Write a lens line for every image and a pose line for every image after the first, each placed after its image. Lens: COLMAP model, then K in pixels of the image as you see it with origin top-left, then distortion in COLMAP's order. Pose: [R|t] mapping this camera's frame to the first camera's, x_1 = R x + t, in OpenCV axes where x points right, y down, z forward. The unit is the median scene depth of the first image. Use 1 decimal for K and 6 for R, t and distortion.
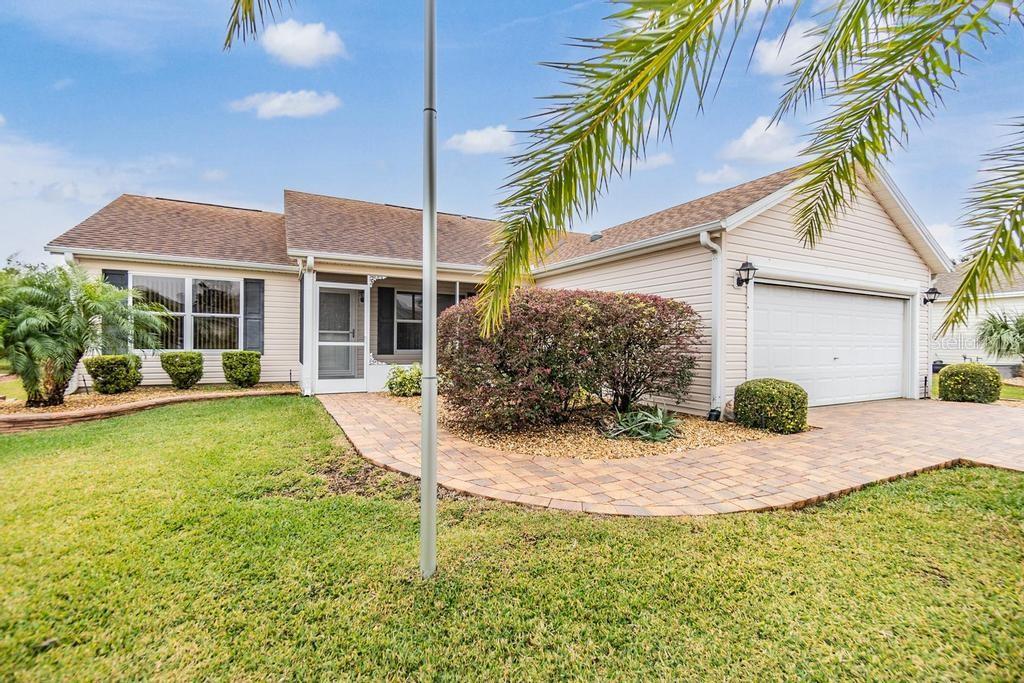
lens RADIAL K [[444.3, 0, 509.2], [0, 444.3, 335.6], [0, 0, 1]] dist [-0.003458, -0.000505]
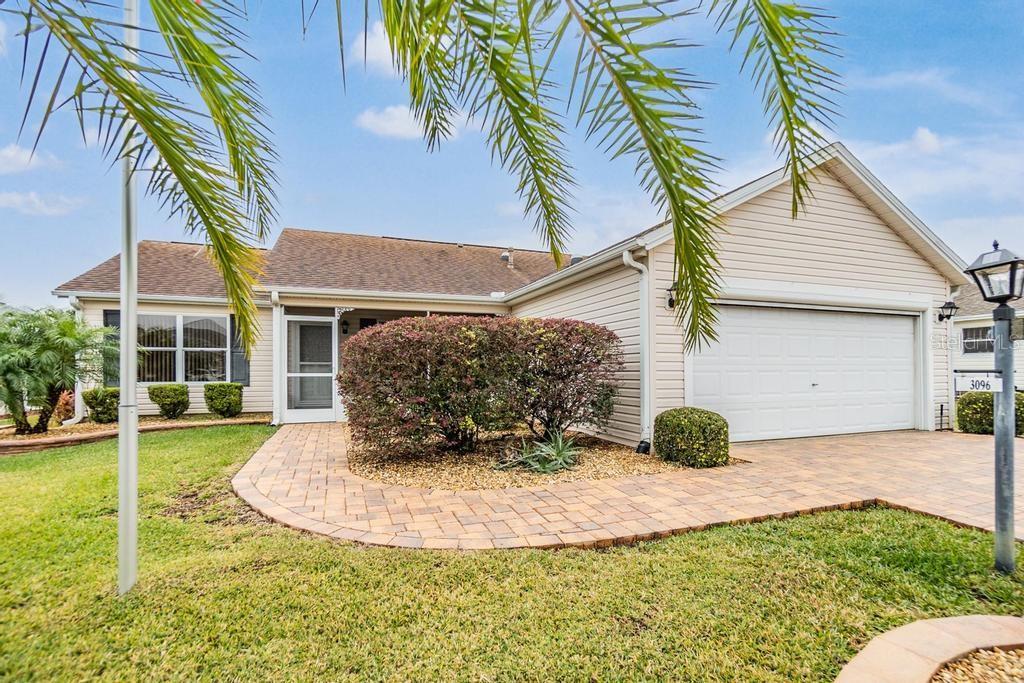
lens RADIAL K [[456.2, 0, 507.6], [0, 456.2, 358.3], [0, 0, 1]] dist [-0.004826, -0.000271]
pose [[0.991481, -0.016590, -0.129191, 0.231126], [0.014878, 0.999788, -0.014211, 0.002173], [0.129399, 0.012168, 0.991518, 0.009132]]
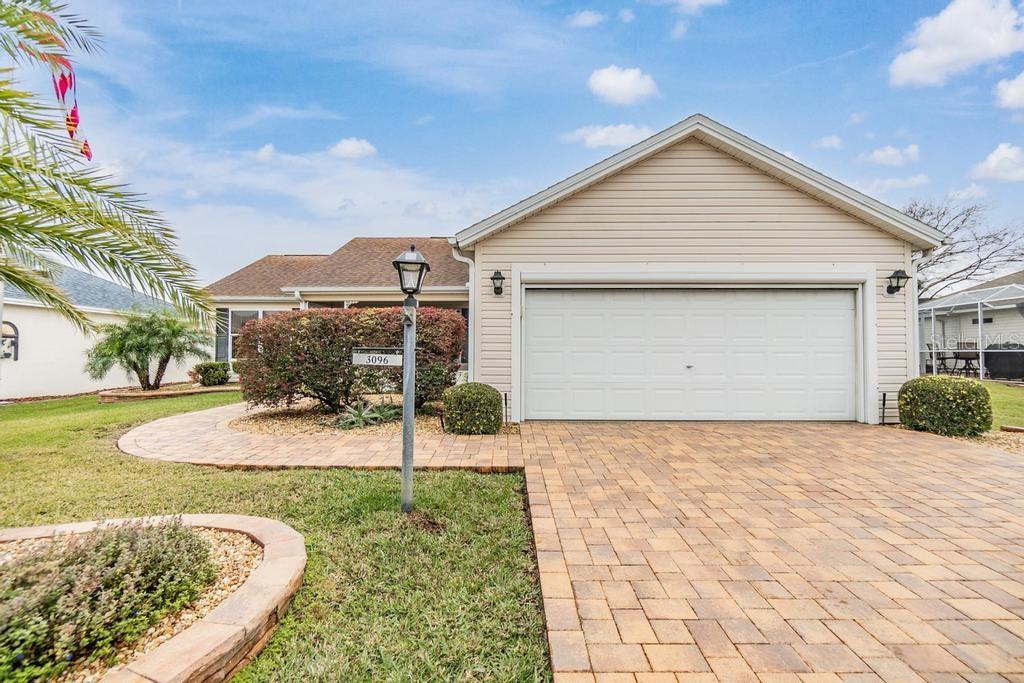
lens RADIAL K [[444.3, 0, 509.2], [0, 444.3, 335.6], [0, 0, 1]] dist [-0.003458, -0.000505]
pose [[0.884623, -0.025477, -0.465611, 0.791938], [0.012354, 0.999436, -0.031216, 0.013596], [0.466143, 0.021862, 0.884439, 0.074216]]
